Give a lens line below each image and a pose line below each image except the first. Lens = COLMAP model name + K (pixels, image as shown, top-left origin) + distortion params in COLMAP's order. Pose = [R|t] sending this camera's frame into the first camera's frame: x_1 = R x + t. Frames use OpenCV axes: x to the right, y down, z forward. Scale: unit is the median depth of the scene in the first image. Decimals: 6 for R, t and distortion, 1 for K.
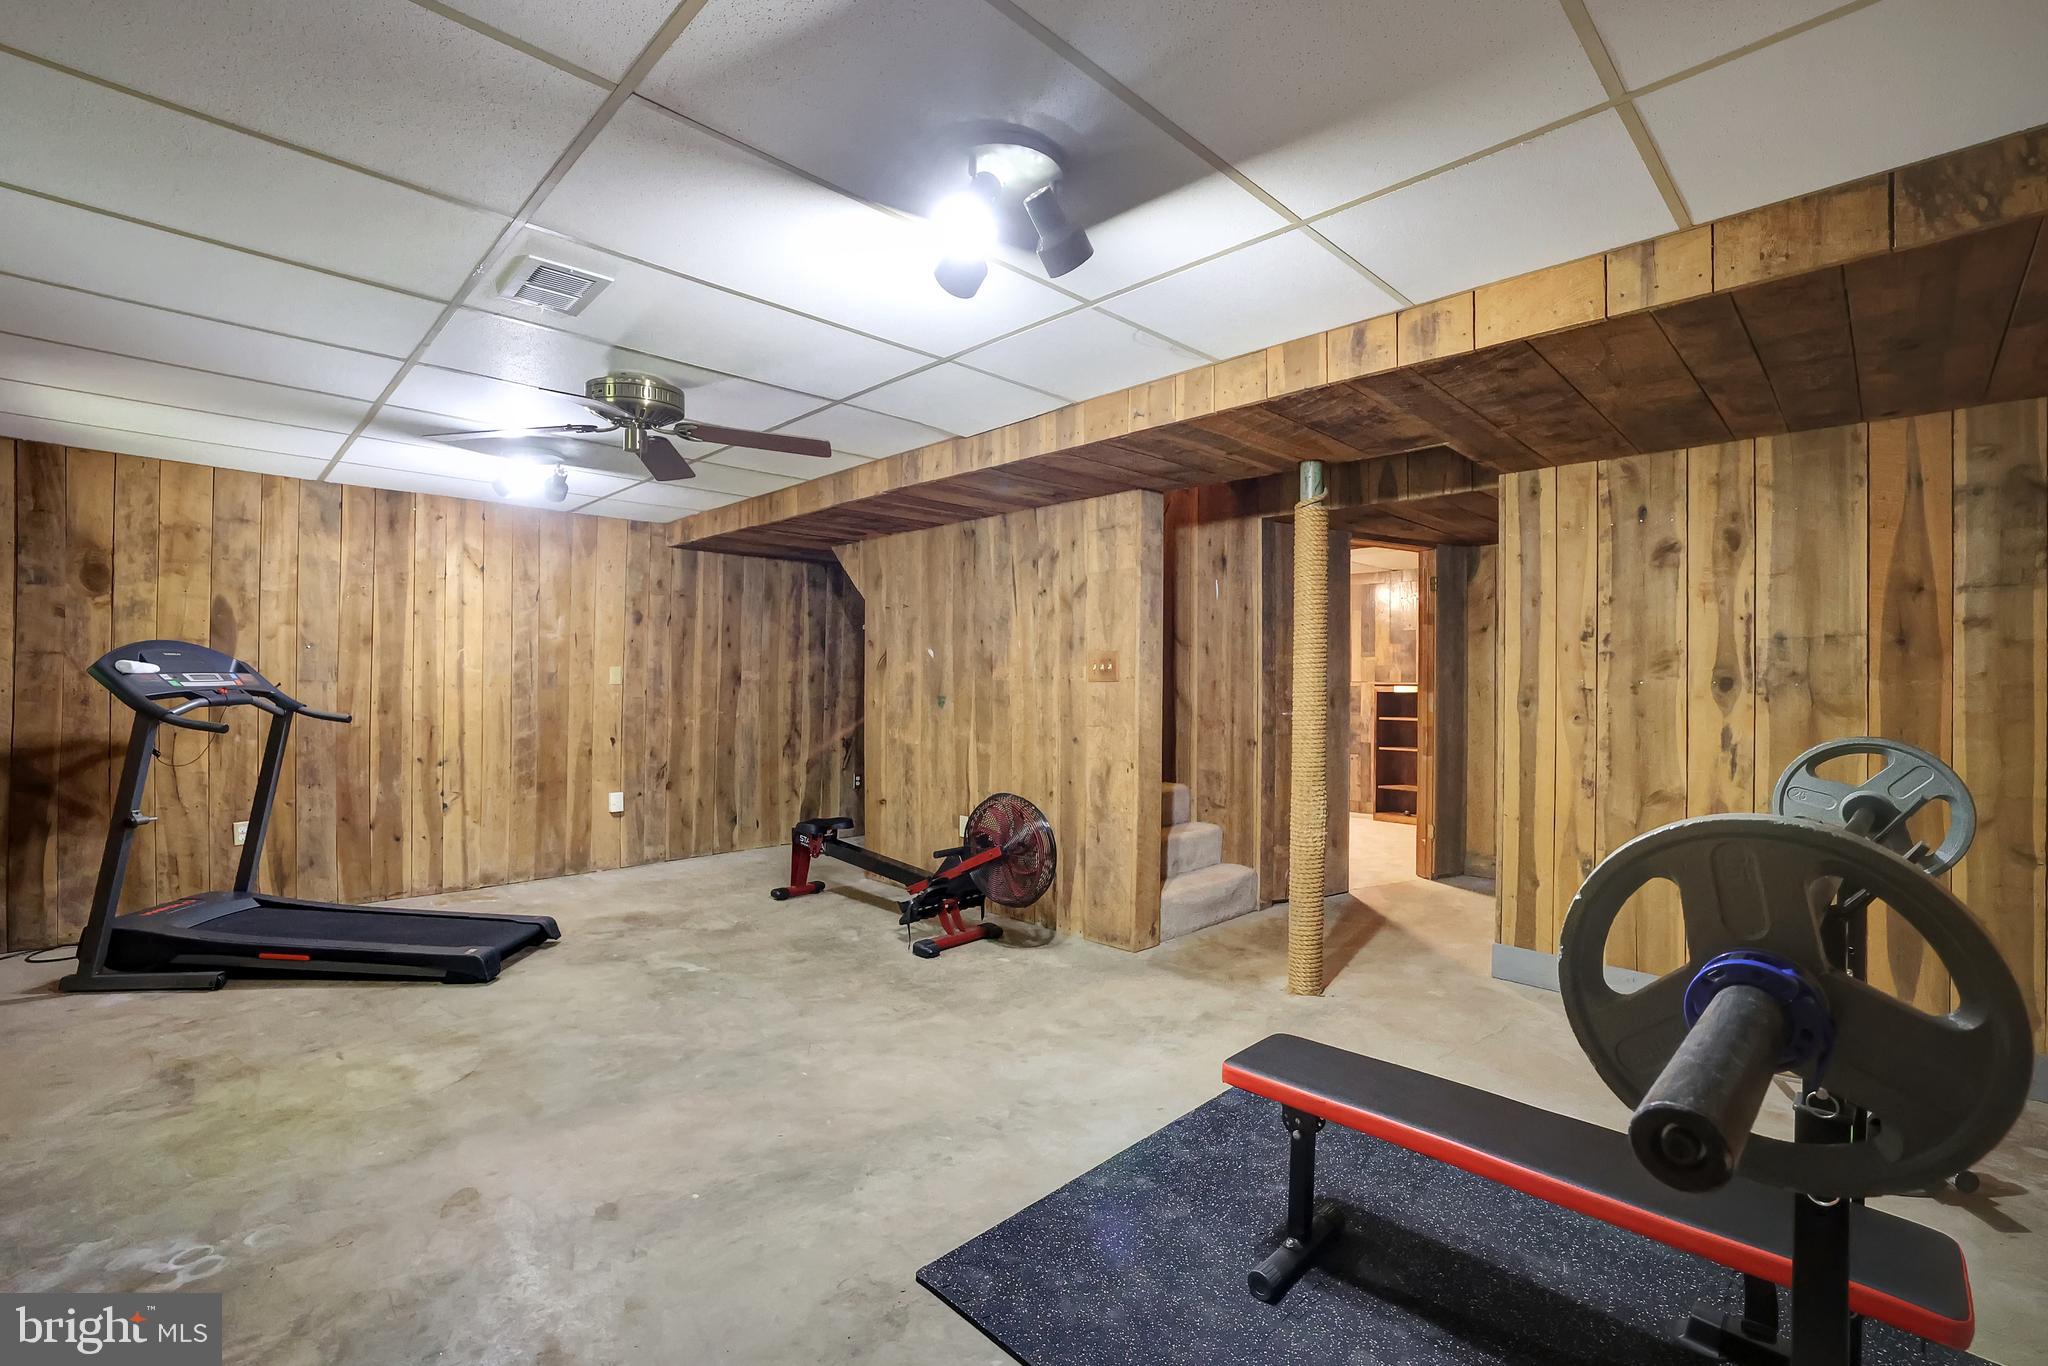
lens RADIAL K [[890.4, 0, 1026.8], [0, 890.4, 681.5], [0, 0, 1]] dist [-0.045049, 0.017246]
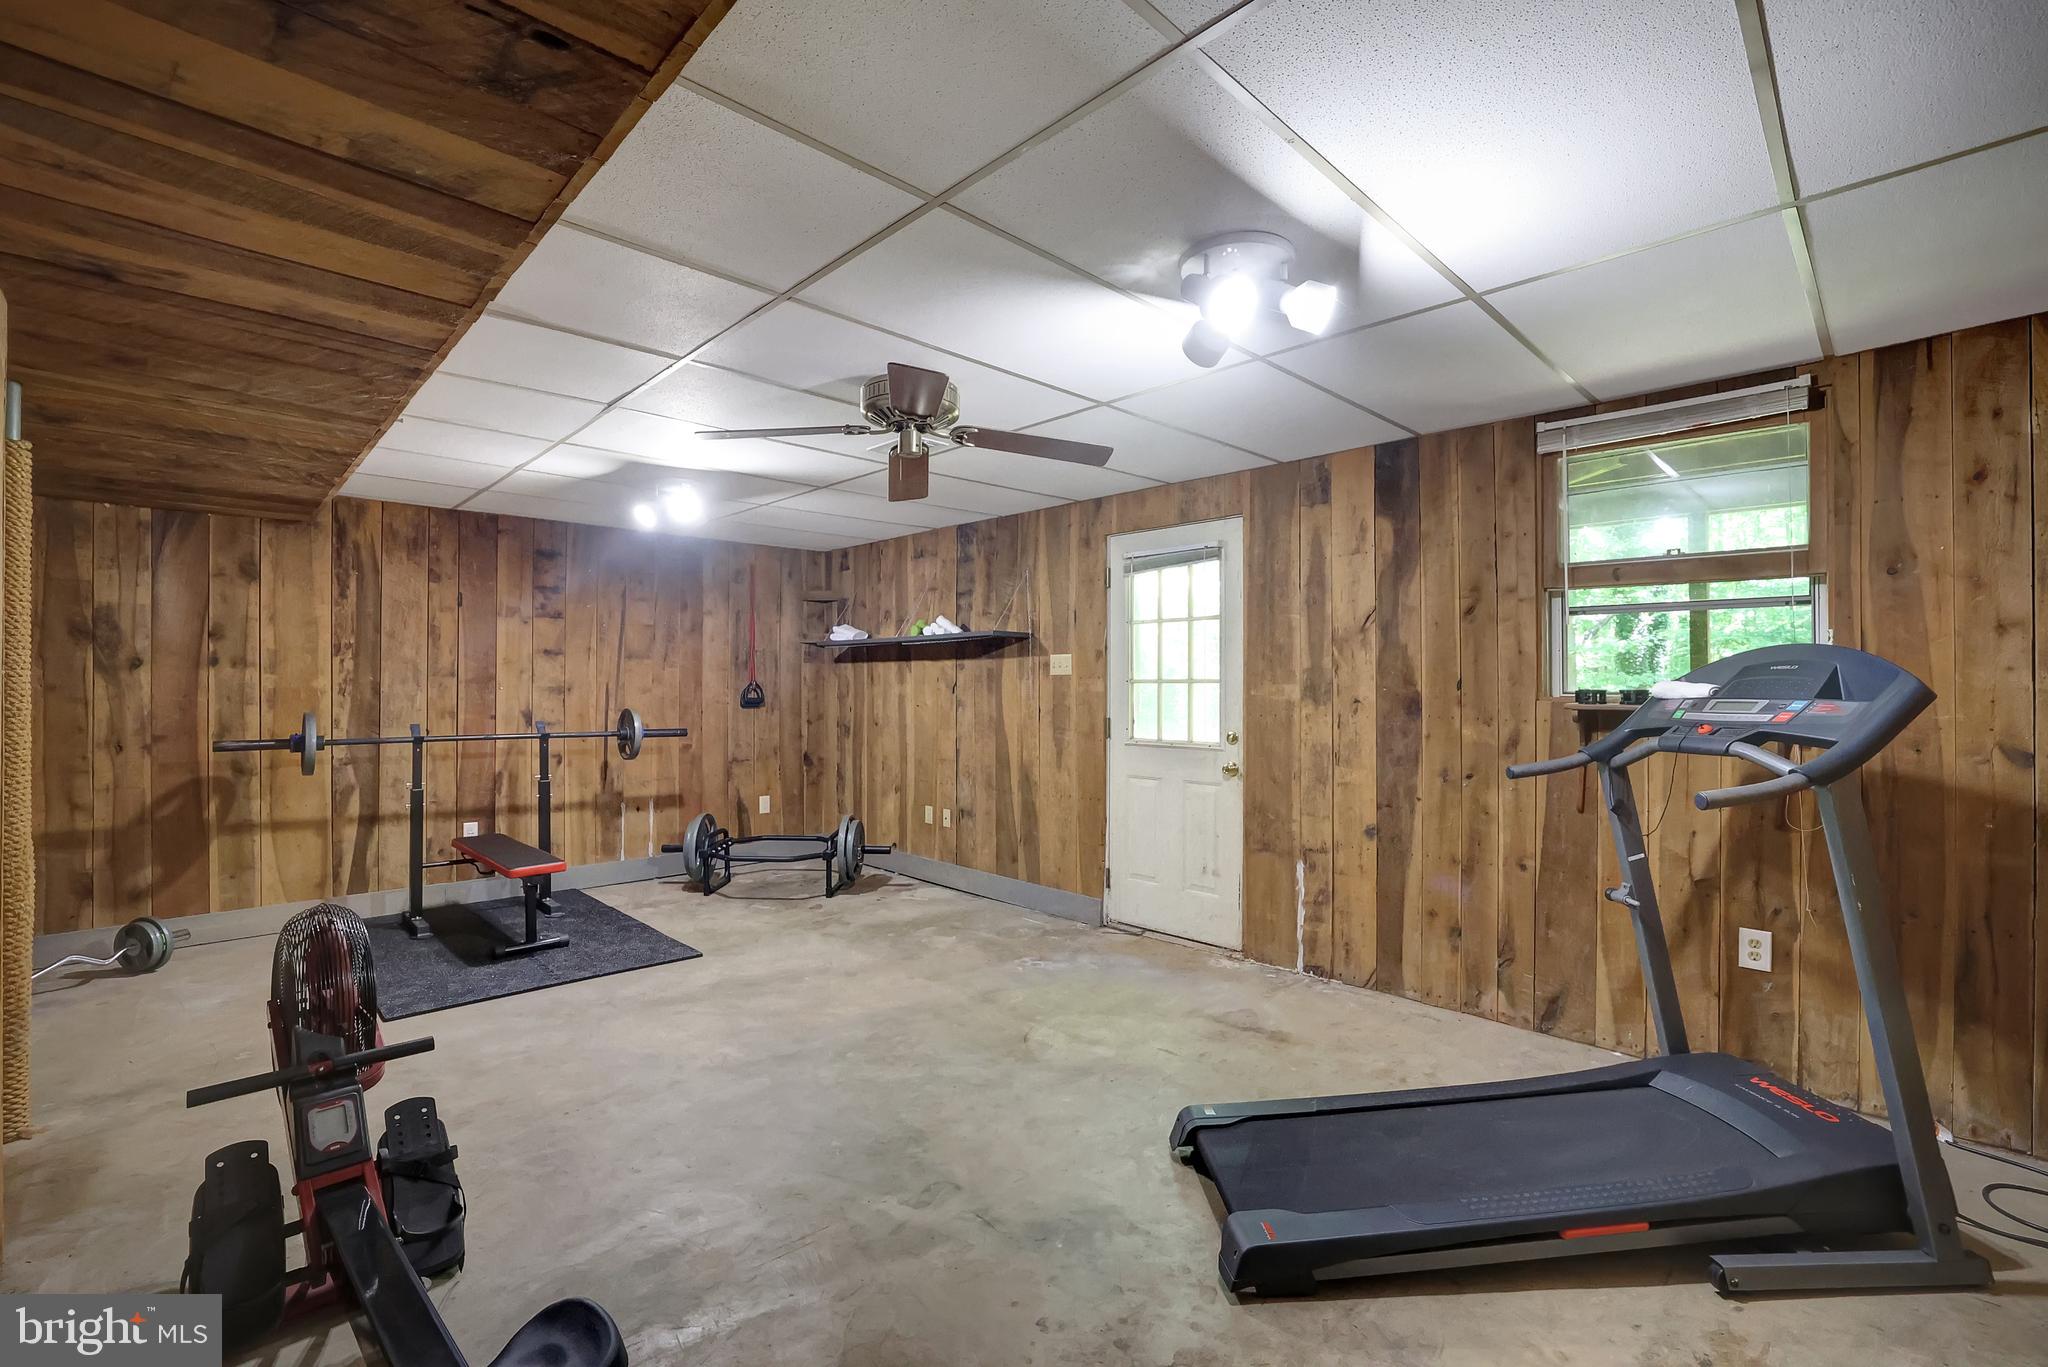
lens RADIAL K [[890.4, 0, 1026.8], [0, 890.4, 682.0], [0, 0, 1]] dist [-0.045049, 0.017246]
pose [[-0.999904, -0.010335, 0.009277, -0.488731], [-0.010347, 0.999946, -0.001291, -0.016942], [-0.009263, -0.001387, -0.999956, 1.638864]]
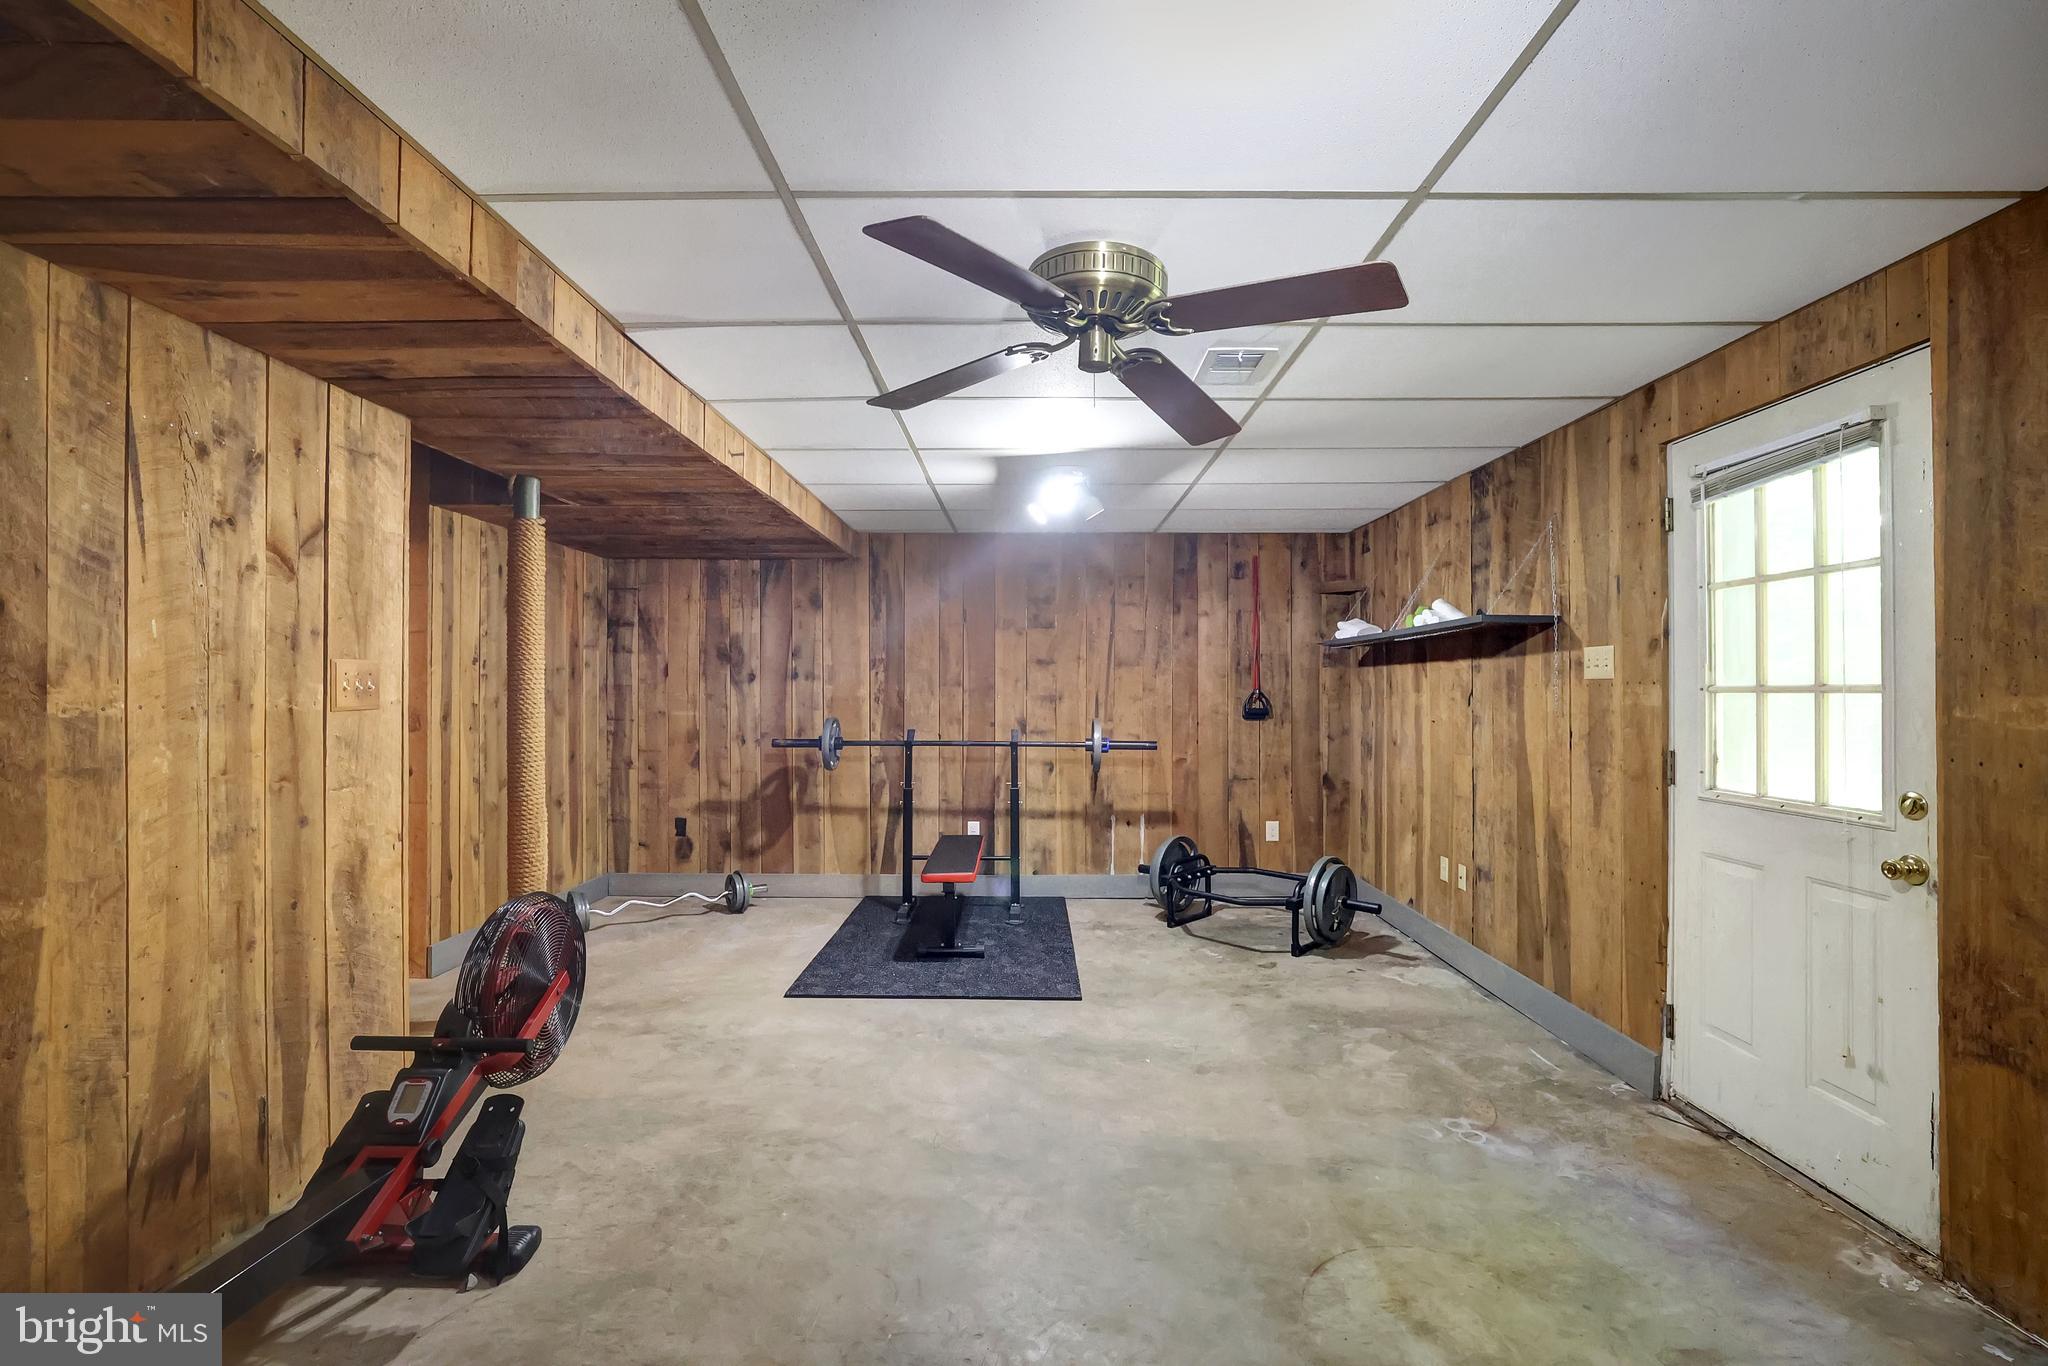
lens RADIAL K [[890.4, 0, 1026.8], [0, 890.4, 681.5], [0, 0, 1]] dist [-0.045049, 0.017246]
pose [[-0.705390, -0.001605, 0.708818, -0.739098], [-0.005027, 0.999984, -0.002739, -0.022468], [-0.708802, -0.005495, -0.705386, 1.264915]]
